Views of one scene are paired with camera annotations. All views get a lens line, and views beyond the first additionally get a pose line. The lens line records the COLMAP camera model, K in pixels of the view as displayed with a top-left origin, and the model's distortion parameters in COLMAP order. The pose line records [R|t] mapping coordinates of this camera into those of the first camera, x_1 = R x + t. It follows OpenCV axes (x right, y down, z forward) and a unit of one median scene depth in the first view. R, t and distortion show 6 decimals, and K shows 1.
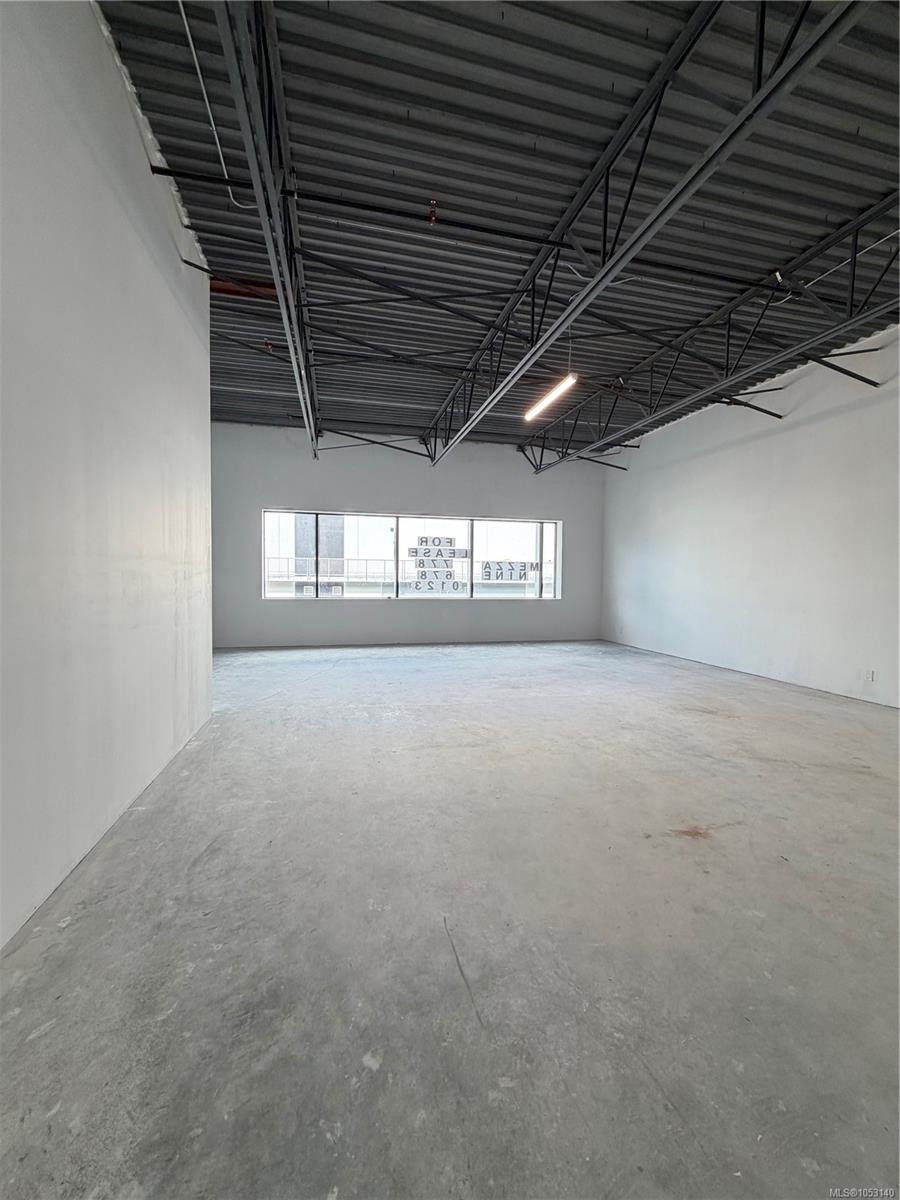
lens RADIAL K [[479.4, 0, 446.7], [0, 479.4, 597.5], [0, 0, 1]] dist [0.000002, 0.000256]
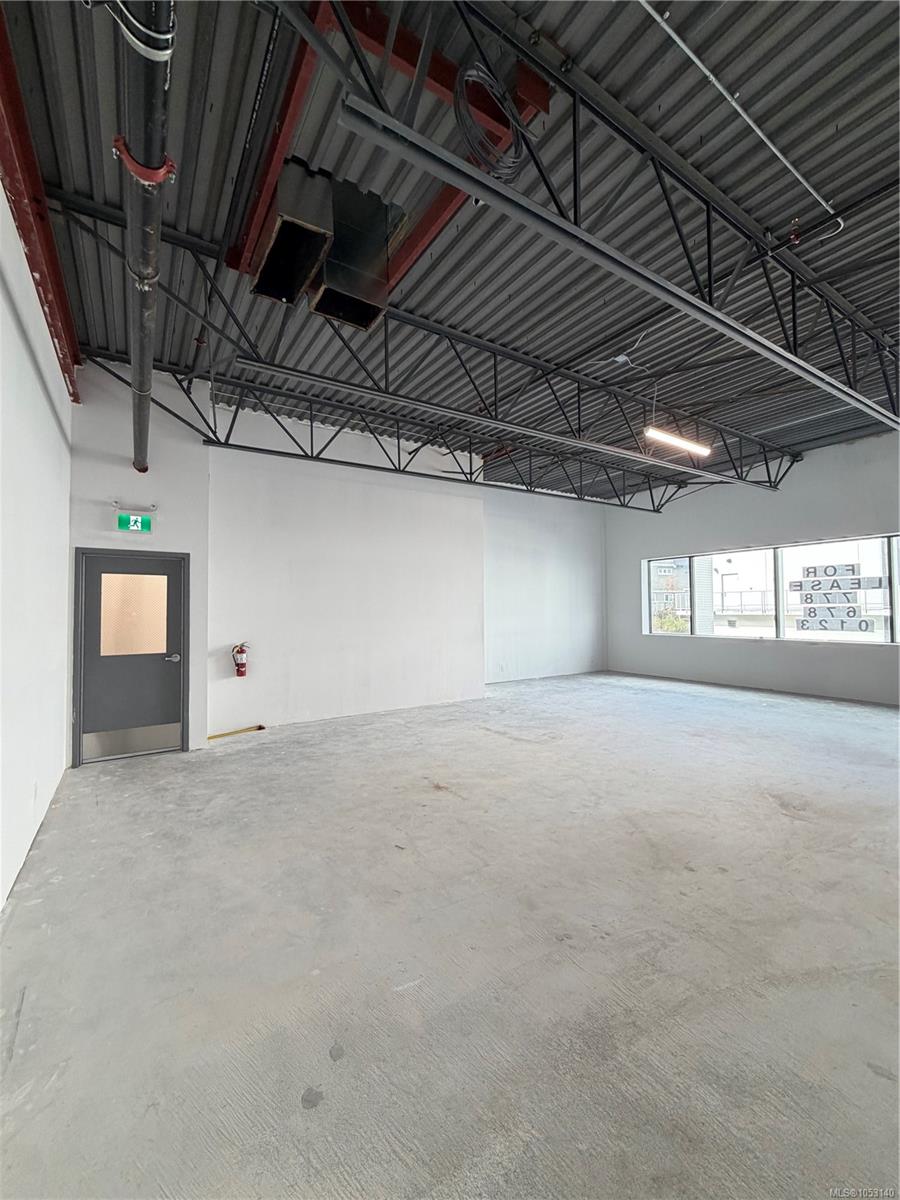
lens RADIAL K [[479.4, 0, 446.7], [0, 479.4, 597.5], [0, 0, 1]] dist [0.000002, 0.000256]
pose [[0.336413, -0.038695, -0.940919, 1.364591], [-0.024580, 0.998454, -0.049850, -0.039440], [0.941394, 0.039898, 0.334942, 0.311062]]
